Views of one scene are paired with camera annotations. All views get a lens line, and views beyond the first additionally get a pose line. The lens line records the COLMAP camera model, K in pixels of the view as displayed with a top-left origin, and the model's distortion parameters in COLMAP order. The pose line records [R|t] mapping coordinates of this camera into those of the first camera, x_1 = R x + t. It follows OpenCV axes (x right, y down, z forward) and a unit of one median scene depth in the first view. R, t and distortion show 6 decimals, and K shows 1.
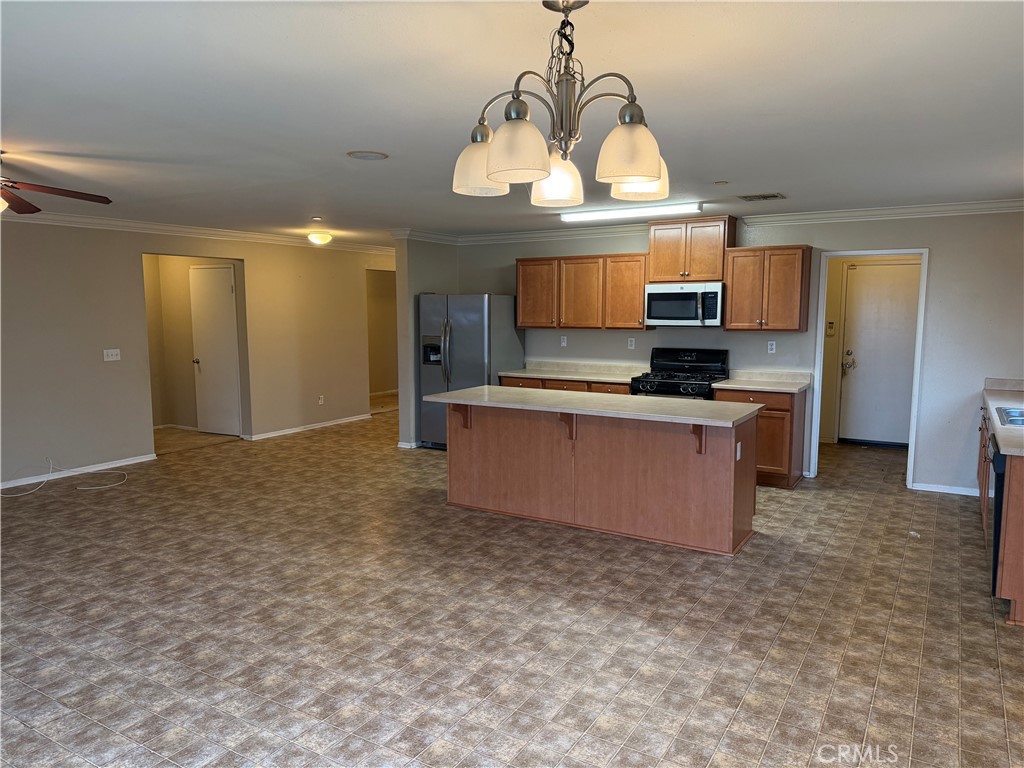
lens RADIAL K [[717.6, 0, 518.4], [0, 717.6, 389.6], [0, 0, 1]] dist [0.015926, -0.016658]
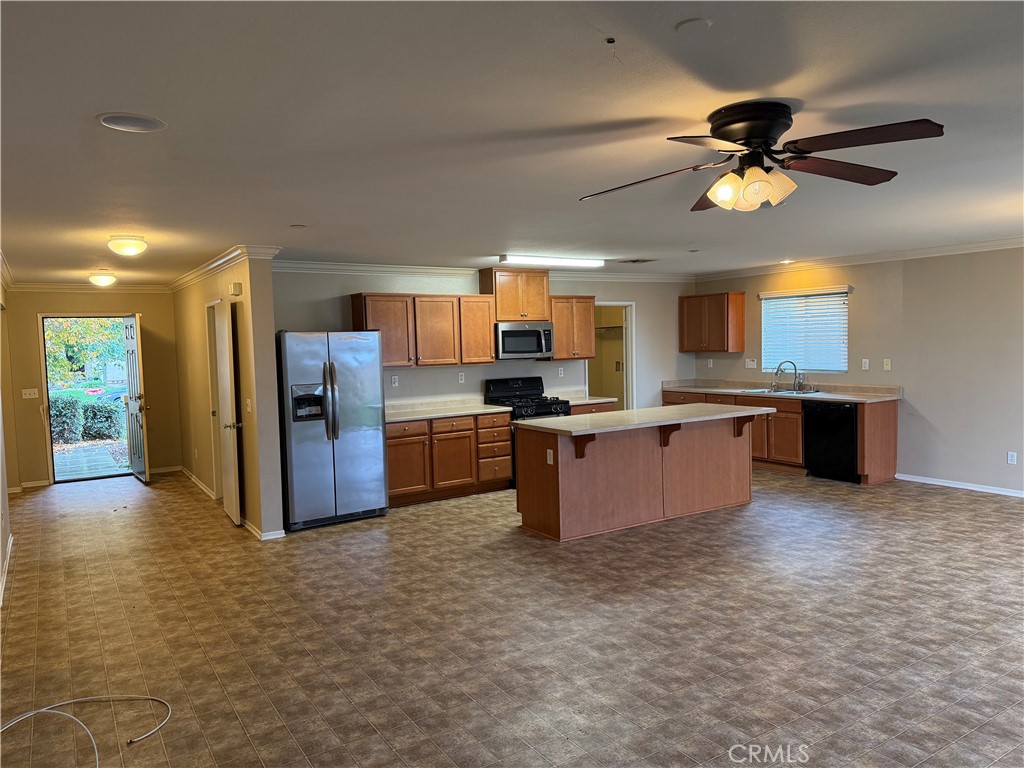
lens RADIAL K [[717.6, 0, 517.0], [0, 717.6, 378.9], [0, 0, 1]] dist [0.015926, -0.016658]
pose [[0.439780, -0.056672, 0.896316, -1.056995], [0.129967, 0.991518, -0.001077, -0.071161], [-0.888652, 0.116965, 0.443415, 0.637622]]
